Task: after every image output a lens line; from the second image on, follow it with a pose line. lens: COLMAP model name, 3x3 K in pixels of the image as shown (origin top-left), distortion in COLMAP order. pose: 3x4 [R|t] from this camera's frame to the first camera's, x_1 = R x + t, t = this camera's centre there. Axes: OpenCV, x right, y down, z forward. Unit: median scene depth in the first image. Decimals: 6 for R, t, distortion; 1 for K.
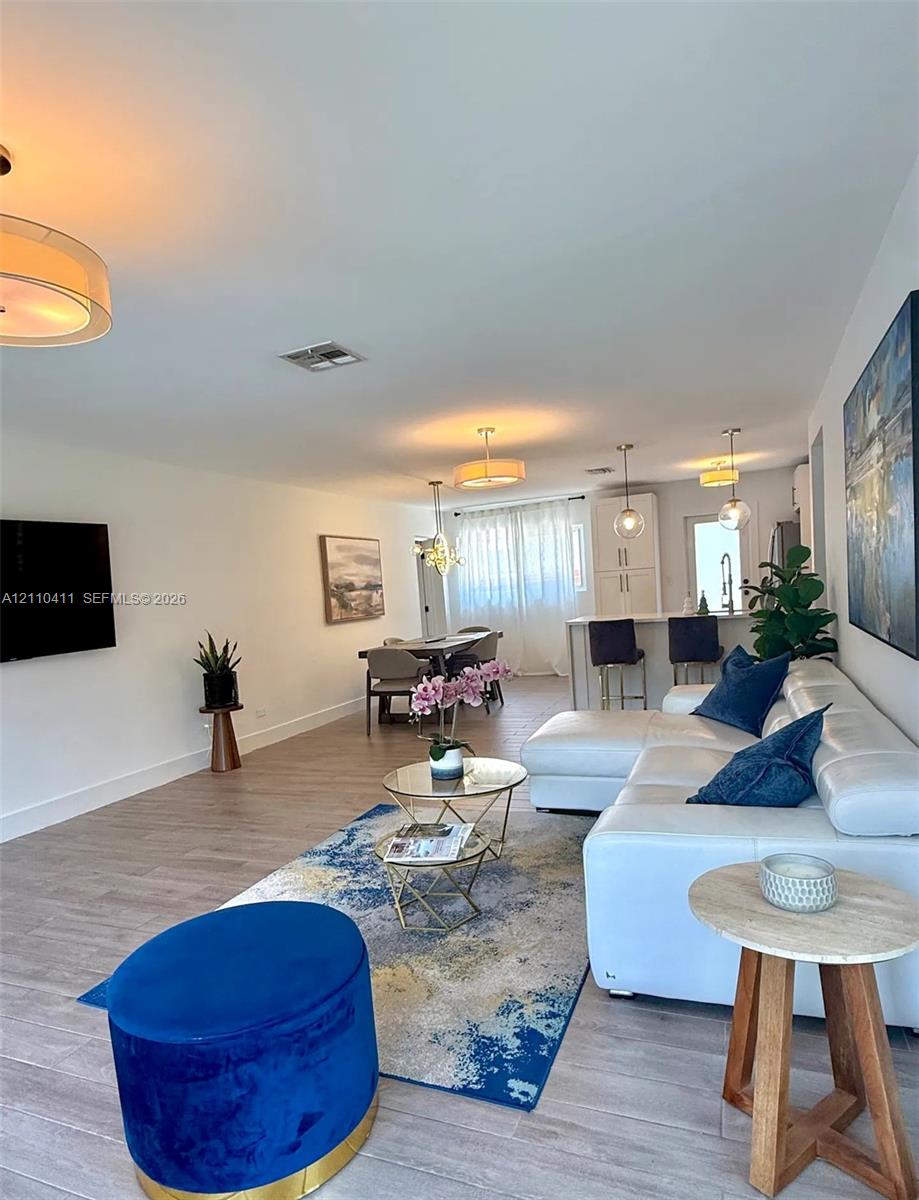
lens RADIAL K [[723.4, 0, 429.3], [0, 723.4, 652.2], [0, 0, 1]] dist [-0.003420, -0.000909]
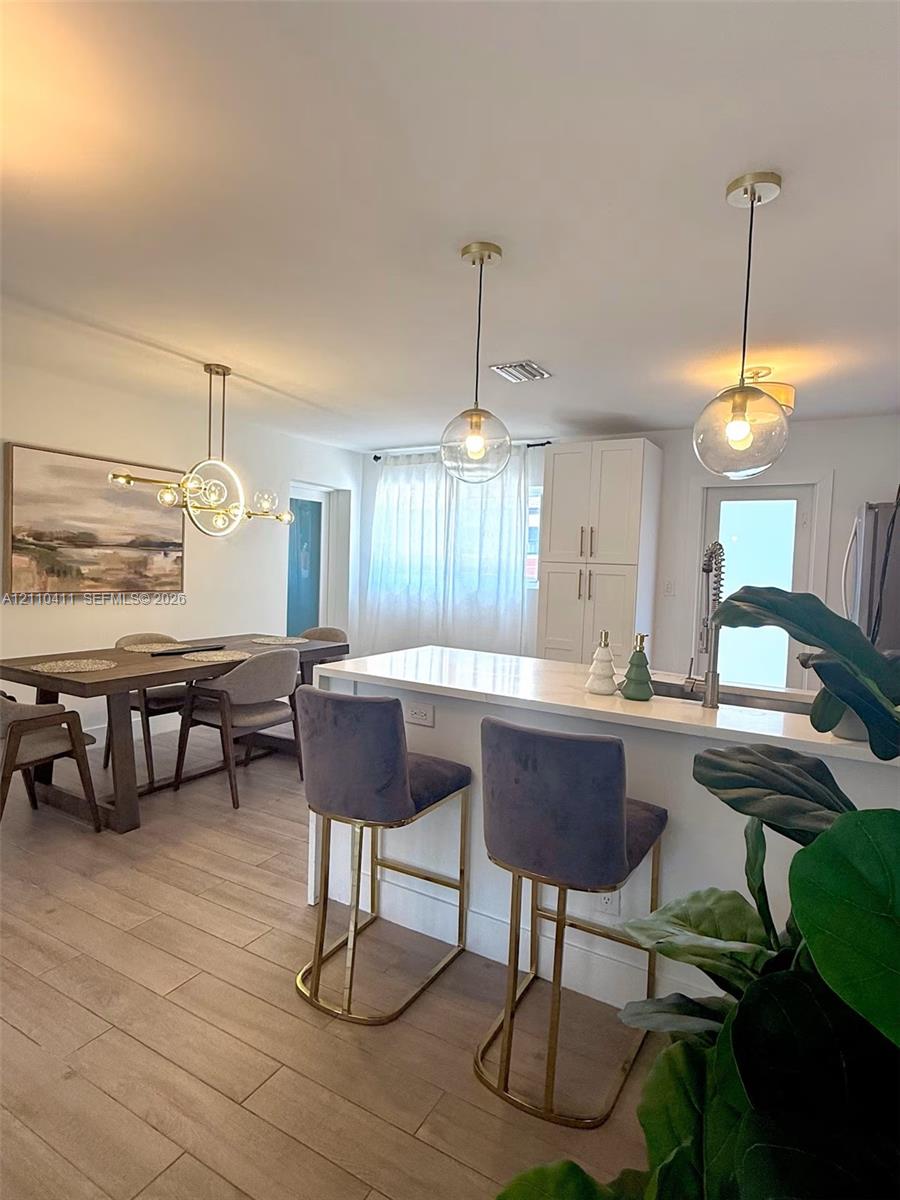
lens RADIAL K [[658.8, 0, 441.7], [0, 658.8, 600.9], [0, 0, 1]] dist [0.007647, -0.000434]
pose [[0.986860, 0.116259, -0.112211, 0.251334], [-0.119042, 0.992719, -0.018408, -0.068132], [0.109254, 0.031524, 0.993514, 0.518364]]
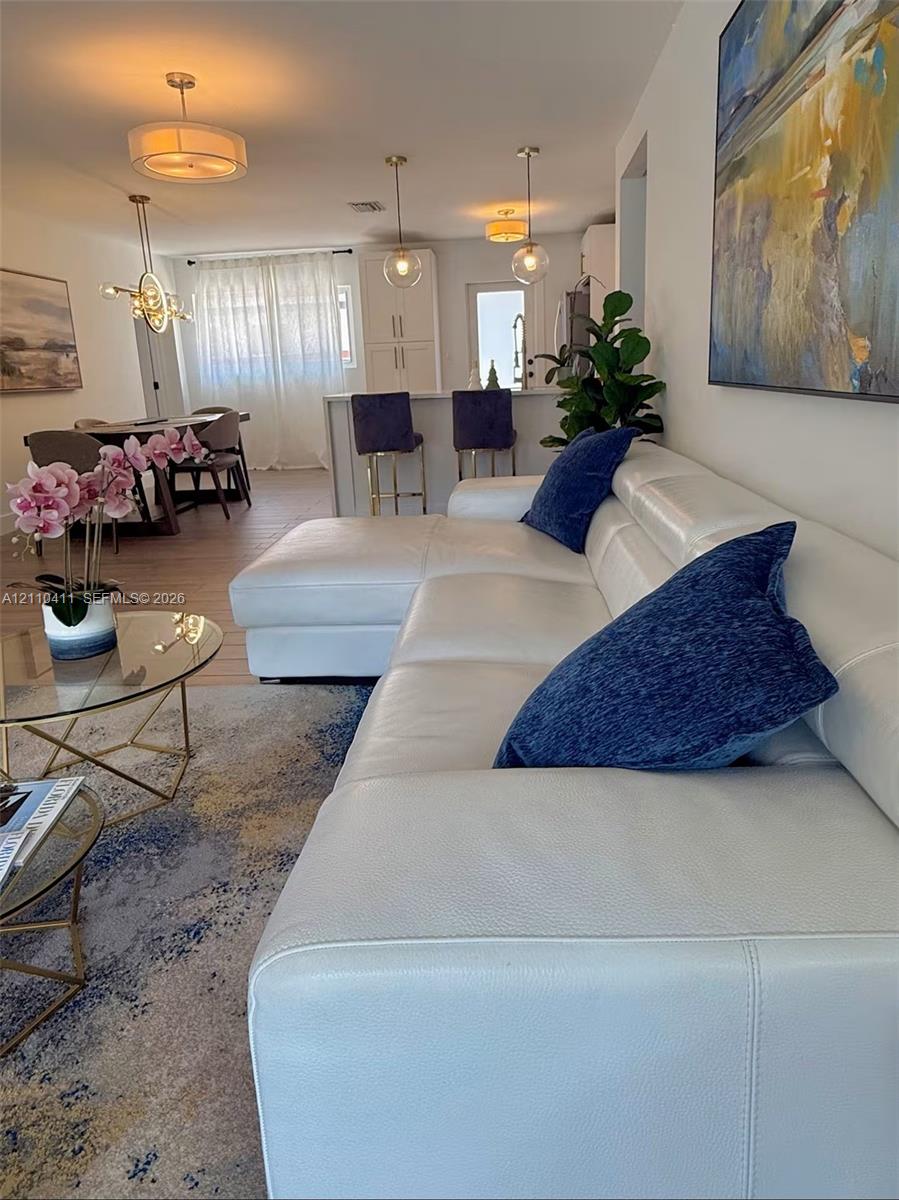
lens RADIAL K [[725.1, 0, 461.4], [0, 725.1, 530.2], [0, 0, 1]] dist [-0.000851, 0.001158]
pose [[0.942087, -0.038965, 0.333098, 0.055885], [0.000388, 0.993353, 0.115104, 0.008007], [-0.335369, -0.108309, 0.935840, 0.189009]]
